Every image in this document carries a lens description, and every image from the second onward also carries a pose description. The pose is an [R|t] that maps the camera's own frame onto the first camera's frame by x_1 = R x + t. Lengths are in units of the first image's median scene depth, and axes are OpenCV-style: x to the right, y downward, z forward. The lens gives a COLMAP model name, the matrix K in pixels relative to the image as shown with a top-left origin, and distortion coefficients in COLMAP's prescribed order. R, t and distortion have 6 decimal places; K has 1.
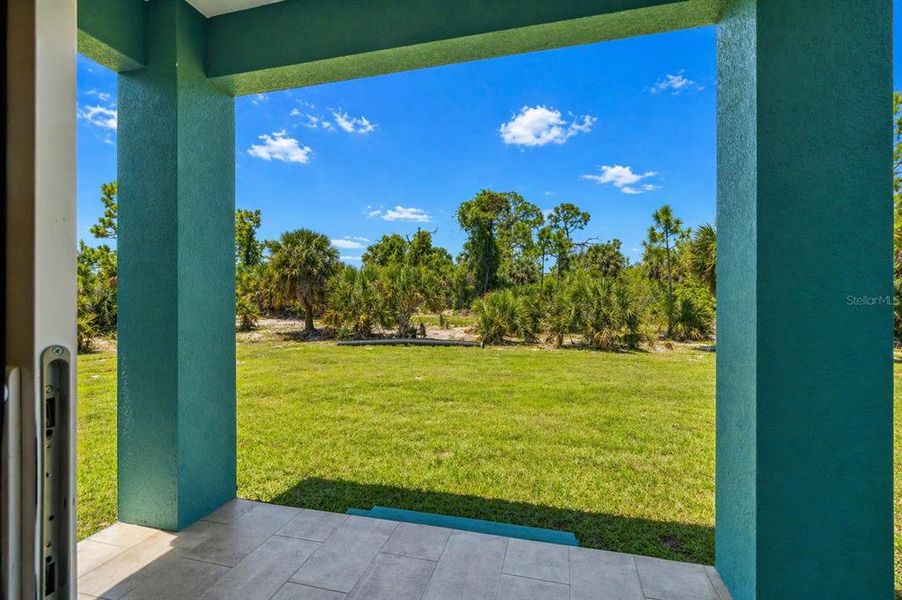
lens RADIAL K [[419.9, 0, 451.0], [0, 419.9, 300.0], [0, 0, 1]] dist [0.001144, 0.000048]
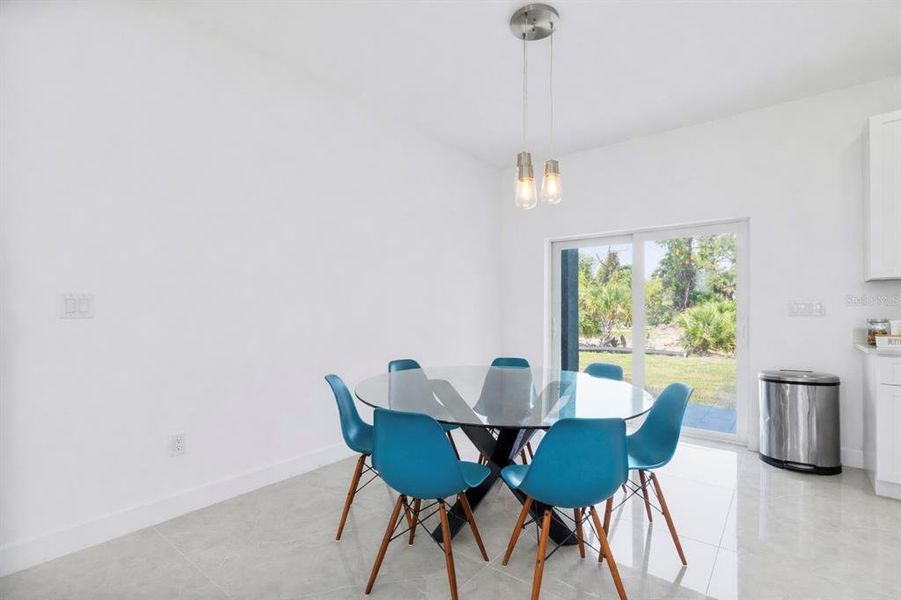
lens RADIAL K [[414.1, 0, 451.2], [0, 414.1, 298.1], [0, 0, 1]] dist [0.000011, -0.000125]
pose [[0.910742, -0.010475, -0.412842, -0.026810], [-0.008260, 0.999016, -0.043570, 0.008756], [0.412892, 0.043091, 0.909760, -0.182412]]
